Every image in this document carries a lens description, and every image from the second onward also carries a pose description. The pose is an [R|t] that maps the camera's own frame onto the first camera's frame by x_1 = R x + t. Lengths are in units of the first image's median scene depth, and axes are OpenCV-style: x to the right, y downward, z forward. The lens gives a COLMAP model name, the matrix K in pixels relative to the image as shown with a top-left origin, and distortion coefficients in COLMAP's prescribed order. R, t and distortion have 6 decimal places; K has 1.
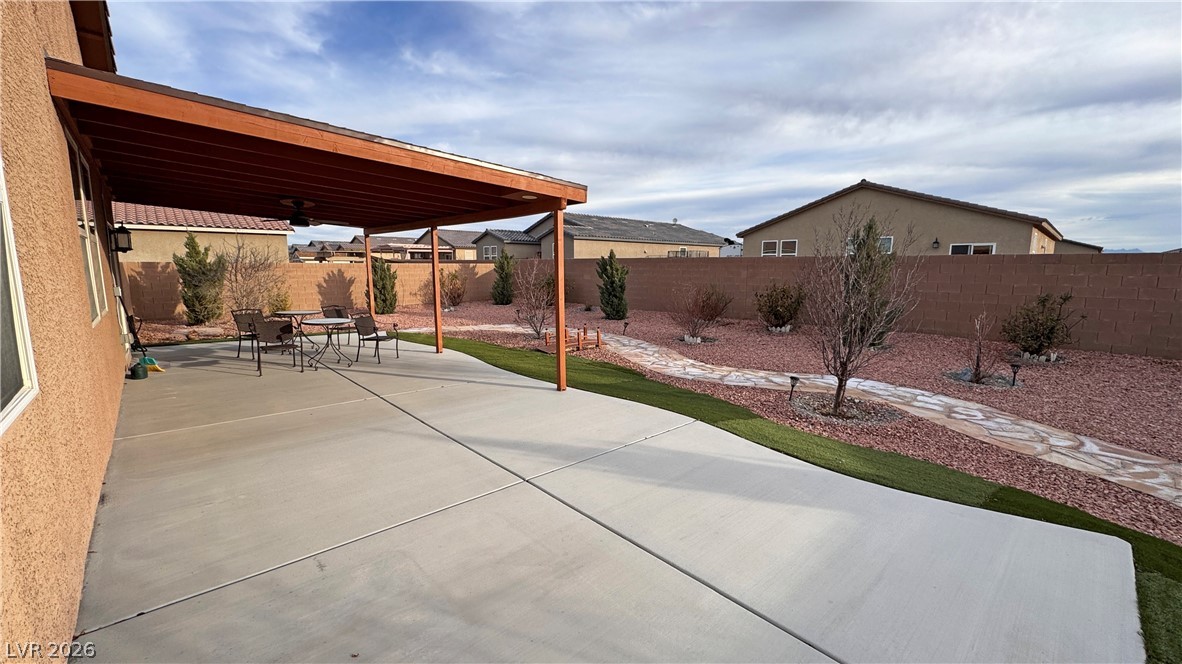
lens RADIAL K [[458.2, 0, 587.1], [0, 458.2, 324.8], [0, 0, 1]] dist [0.007384, -0.001654]
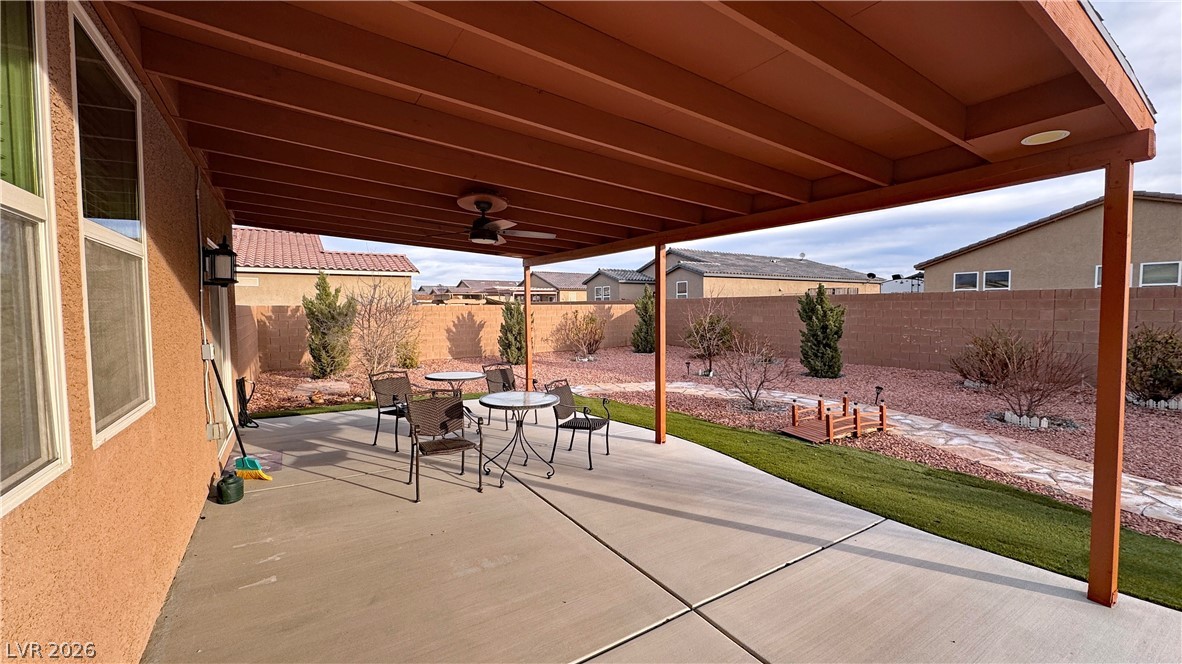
lens RADIAL K [[458.2, 0, 596.3], [0, 458.2, 325.2], [0, 0, 1]] dist [0.007384, -0.001654]
pose [[0.986303, -0.002427, -0.164925, -0.182826], [-0.012229, 0.996064, -0.087793, -0.025768], [0.164489, 0.088608, 0.982391, 0.212224]]
